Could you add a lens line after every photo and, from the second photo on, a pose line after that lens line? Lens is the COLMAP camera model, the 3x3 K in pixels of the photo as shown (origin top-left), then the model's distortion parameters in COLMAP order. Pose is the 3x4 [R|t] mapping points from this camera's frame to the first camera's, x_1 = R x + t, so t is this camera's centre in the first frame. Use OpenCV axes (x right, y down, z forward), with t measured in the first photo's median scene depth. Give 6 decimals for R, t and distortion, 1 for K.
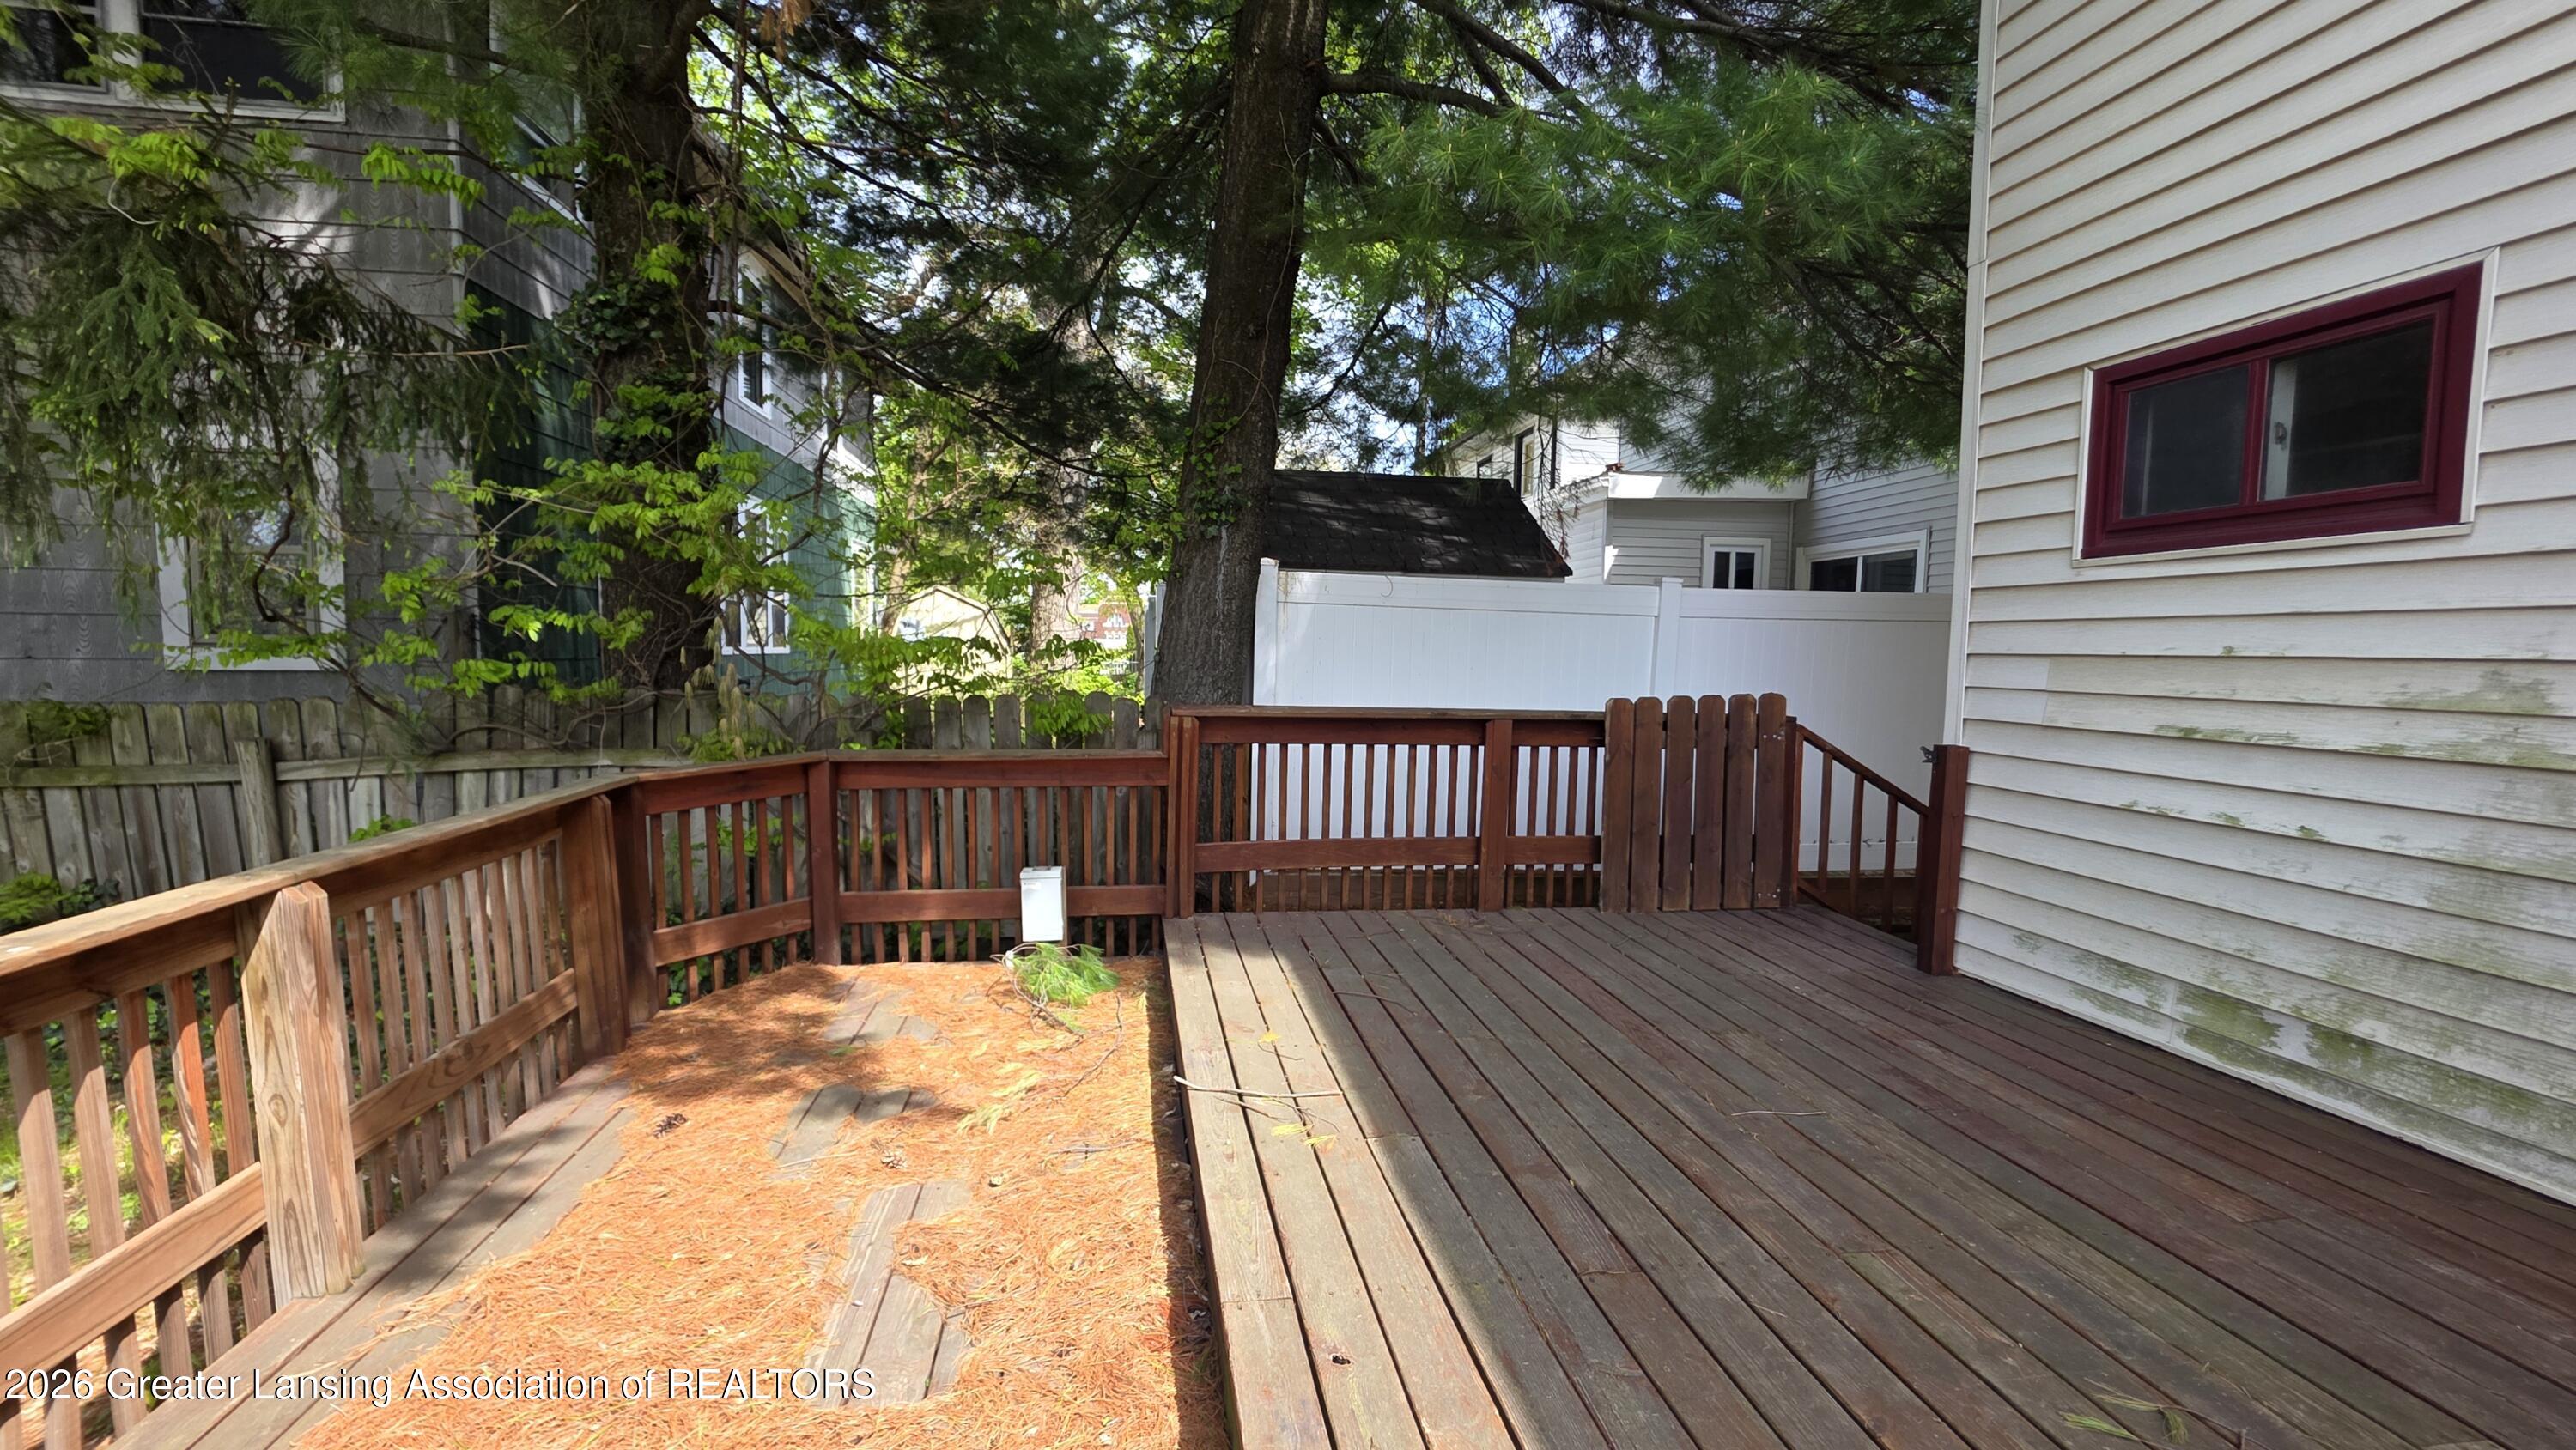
lens RADIAL K [[1063.0, 0, 1282.7], [0, 1063.0, 725.5], [0, 0, 1]] dist [-0.001645, -0.000080]
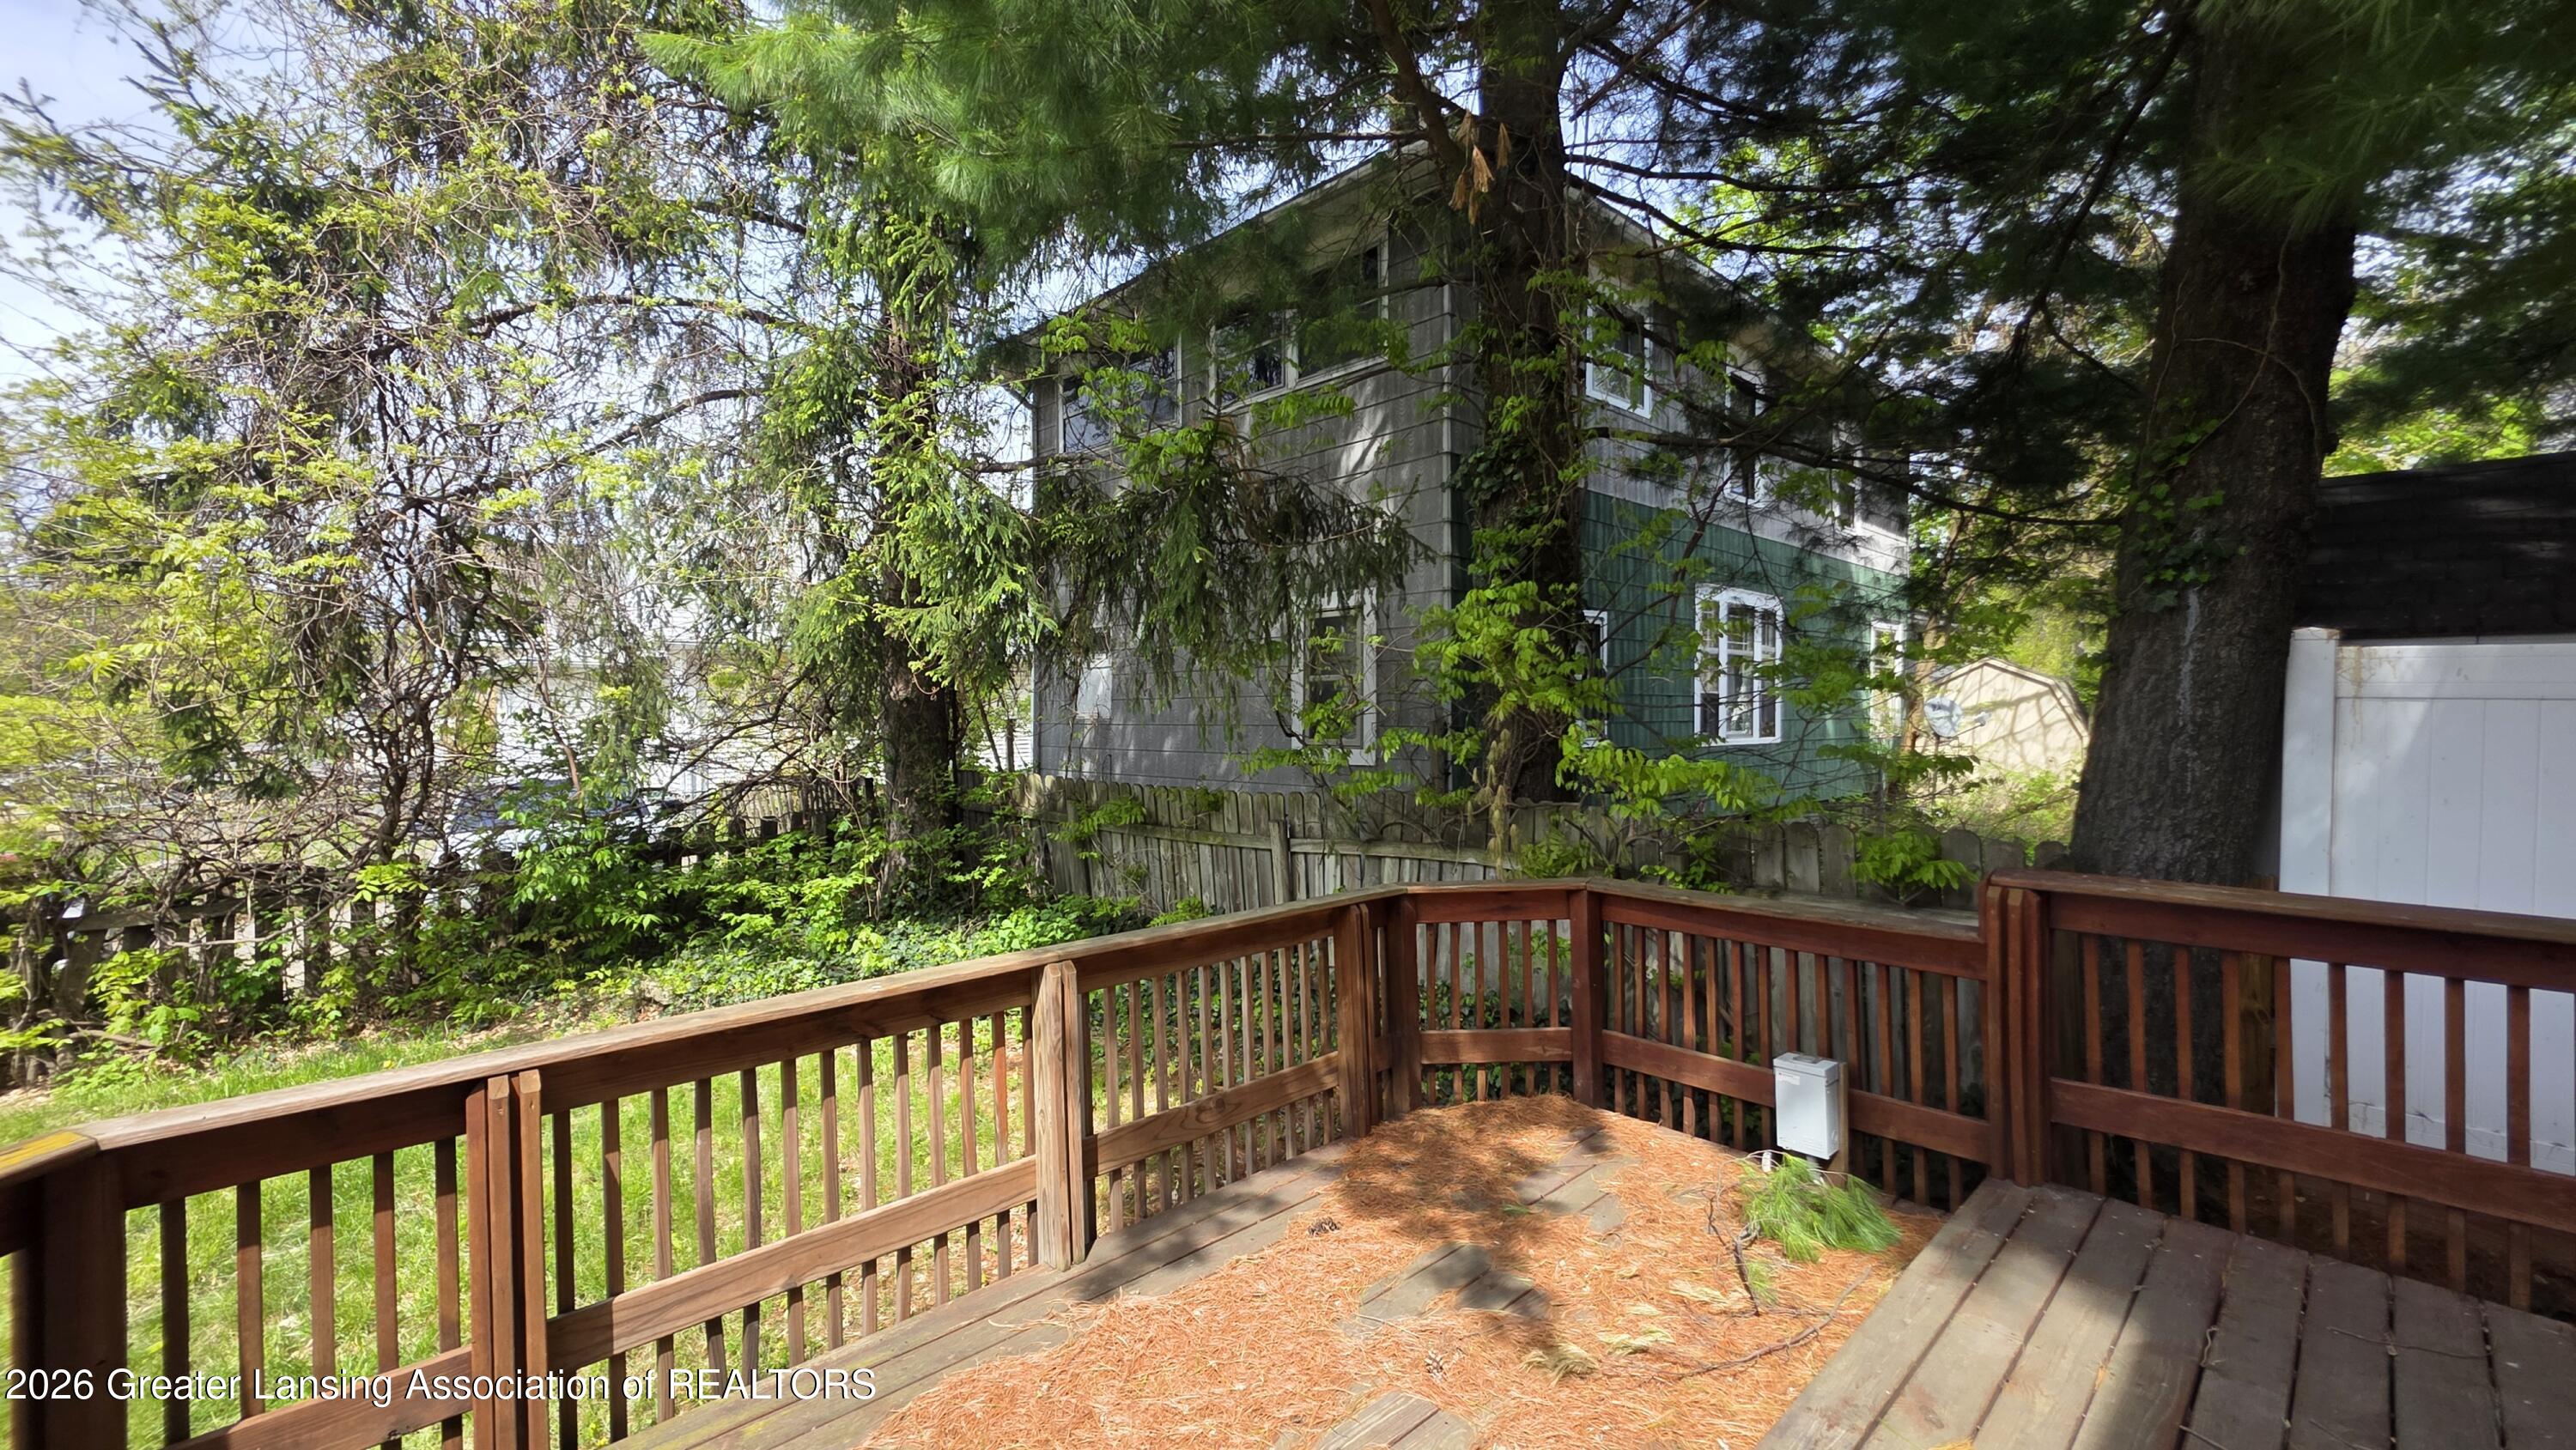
lens RADIAL K [[1050.2, 0, 1288.0], [0, 1050.2, 725.0], [0, 0, 1]] dist [0.009450, -0.000181]
pose [[0.588871, -0.007312, -0.808194, 0.180216], [-0.050187, 0.997699, -0.045593, -0.057877], [0.806667, 0.067409, 0.587149, 0.216149]]
